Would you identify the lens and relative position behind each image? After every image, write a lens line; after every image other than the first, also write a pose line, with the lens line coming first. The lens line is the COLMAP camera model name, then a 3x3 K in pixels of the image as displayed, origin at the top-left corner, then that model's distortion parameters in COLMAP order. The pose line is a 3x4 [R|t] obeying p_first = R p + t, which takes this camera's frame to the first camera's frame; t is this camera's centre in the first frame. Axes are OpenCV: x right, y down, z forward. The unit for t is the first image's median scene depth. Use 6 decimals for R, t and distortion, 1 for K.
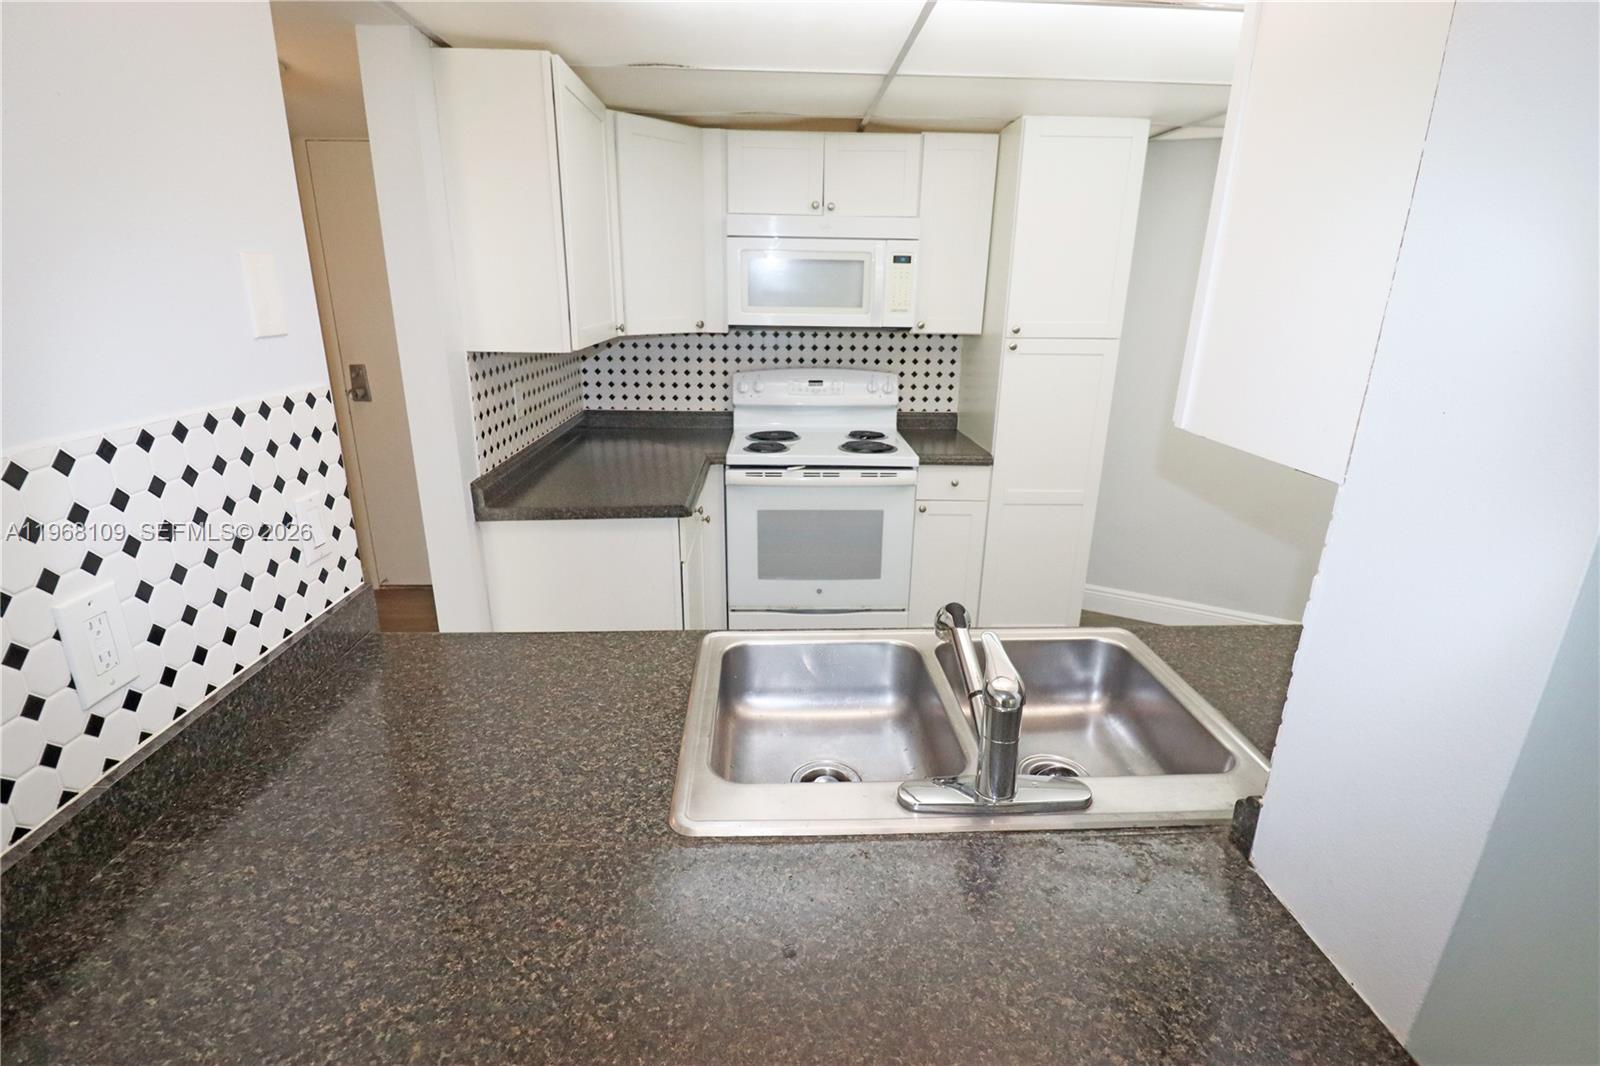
lens RADIAL K [[734.8, 0, 809.3], [0, 734.8, 532.1], [0, 0, 1]] dist [-0.005031, -0.008085]
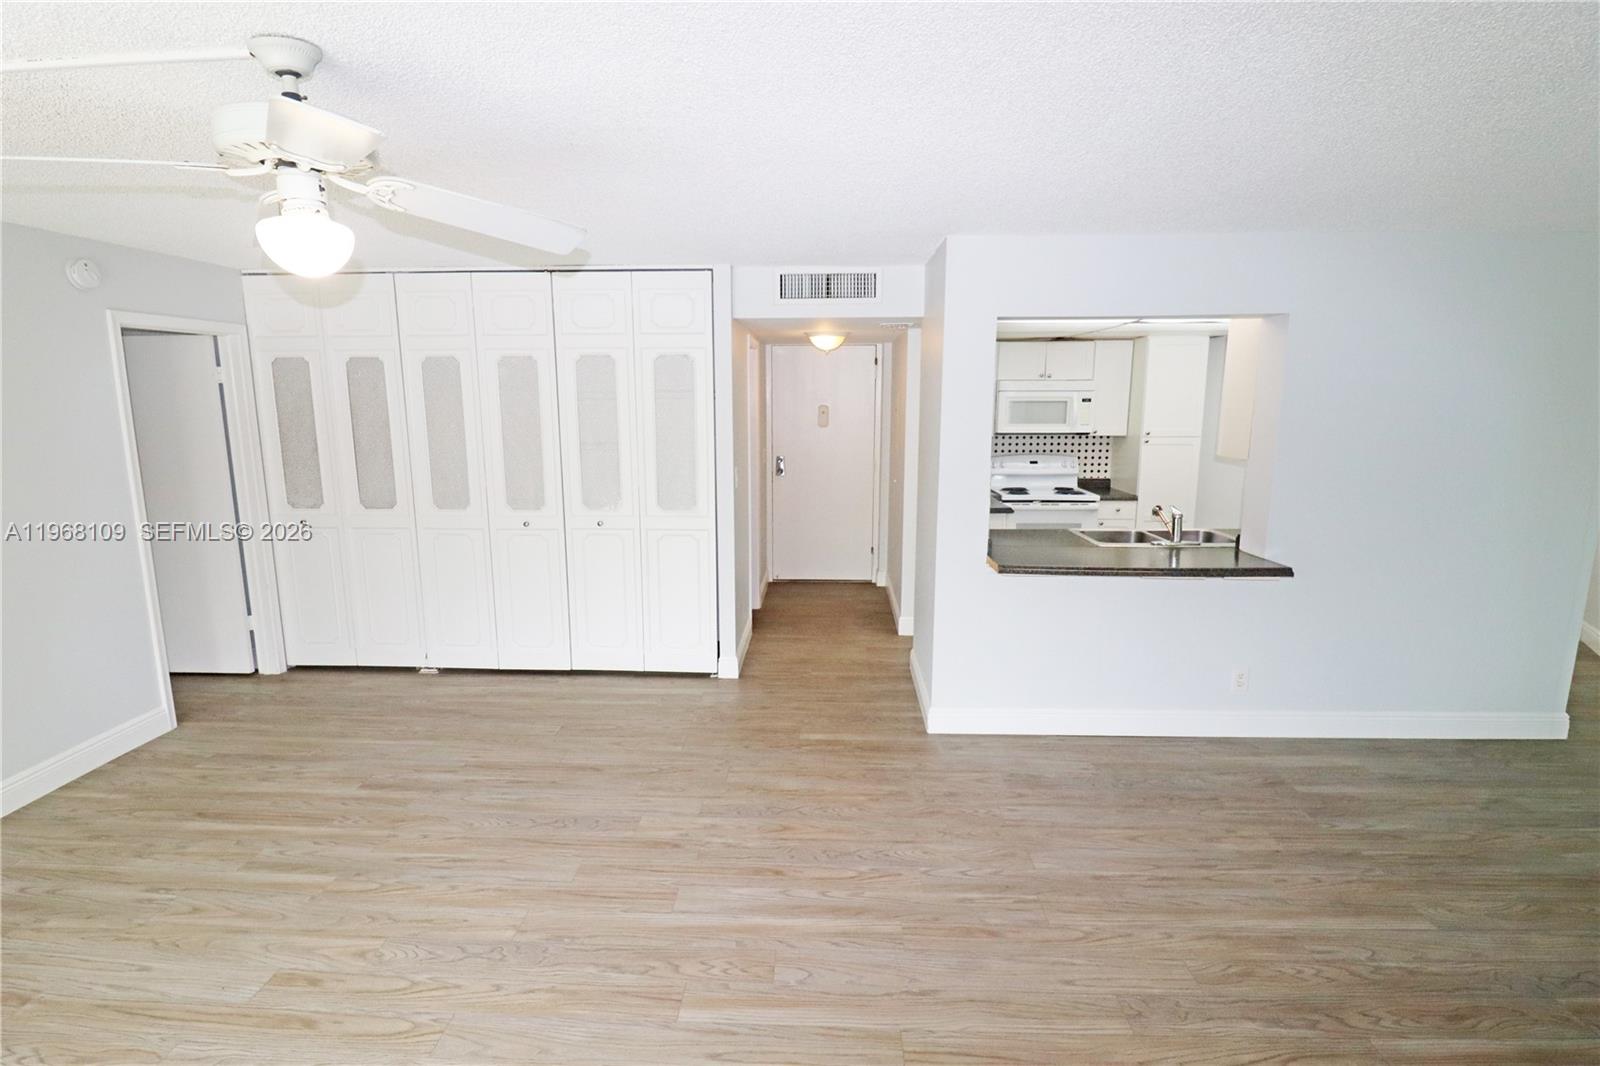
lens RADIAL K [[772.4, 0, 795.2], [0, 772.4, 538.0], [0, 0, 1]] dist [-0.008618, -0.006694]
pose [[0.994120, -0.001036, -0.108278, -0.418403], [-0.013782, 0.990611, -0.136014, 0.288475], [0.107402, 0.136706, 0.984772, -1.067859]]
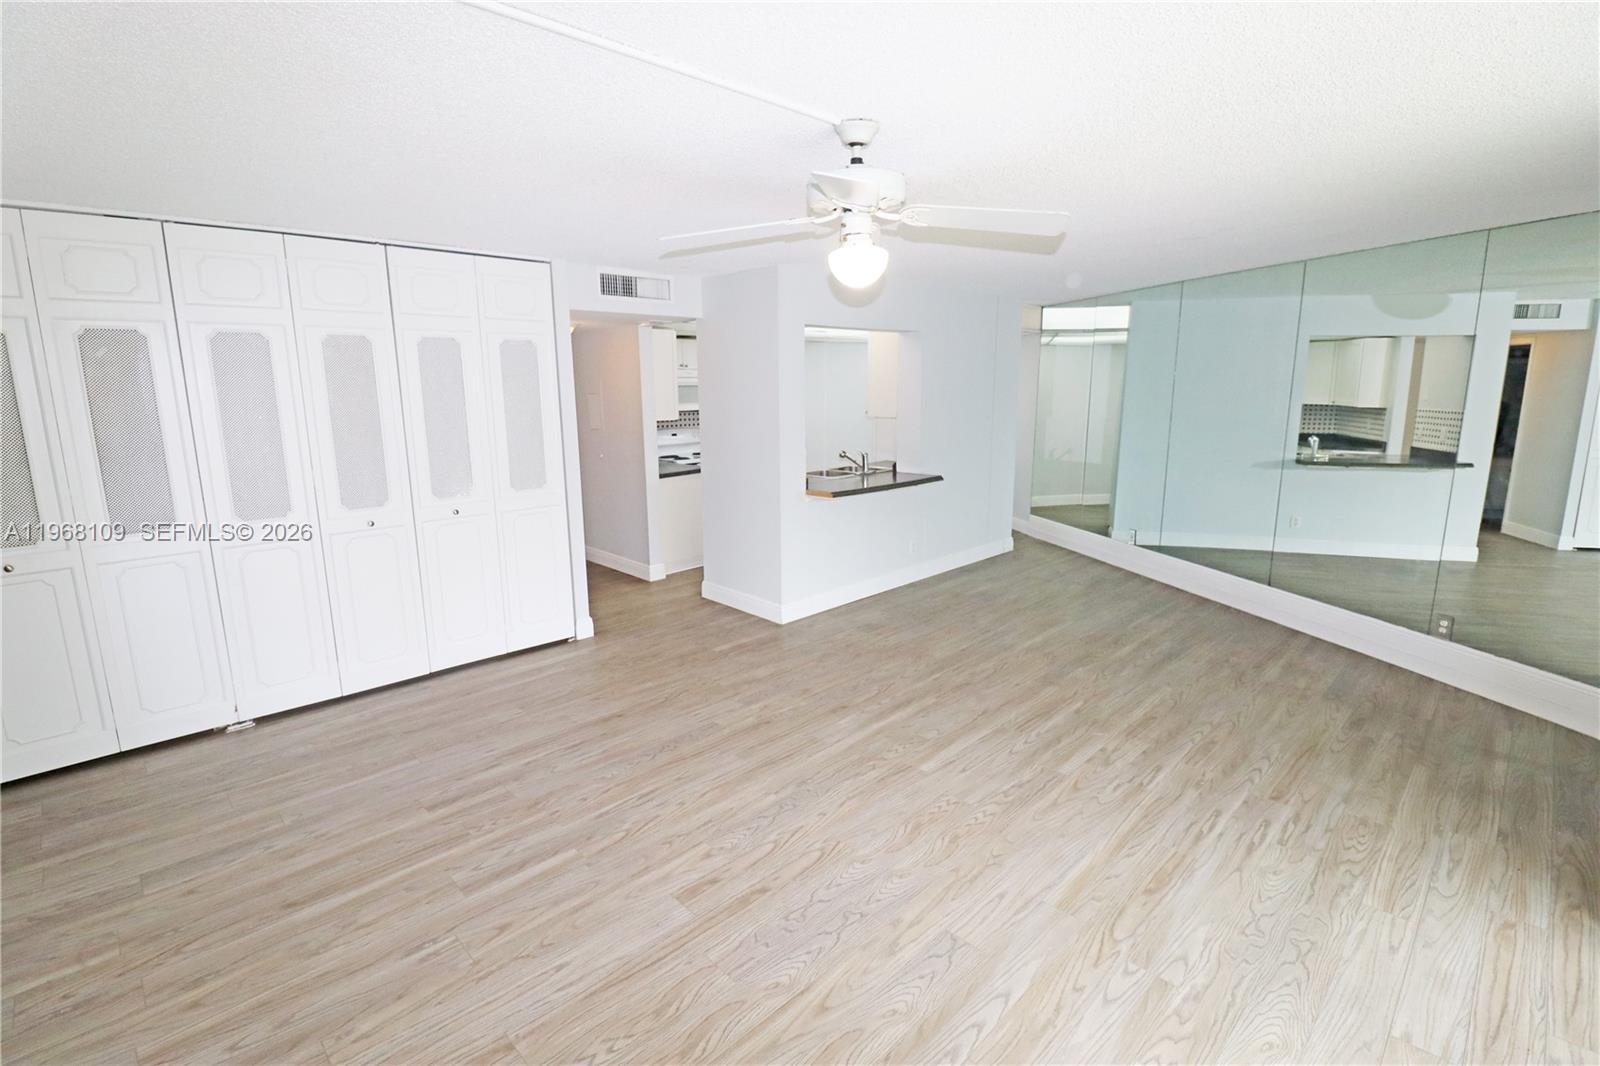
lens RADIAL K [[734.8, 0, 797.5], [0, 734.8, 519.1], [0, 0, 1]] dist [-0.005031, -0.008085]
pose [[0.755469, -0.143624, 0.639248, -1.366780], [0.226173, 0.972868, -0.048713, 0.288401], [-0.614908, 0.181382, 0.767456, -1.089351]]
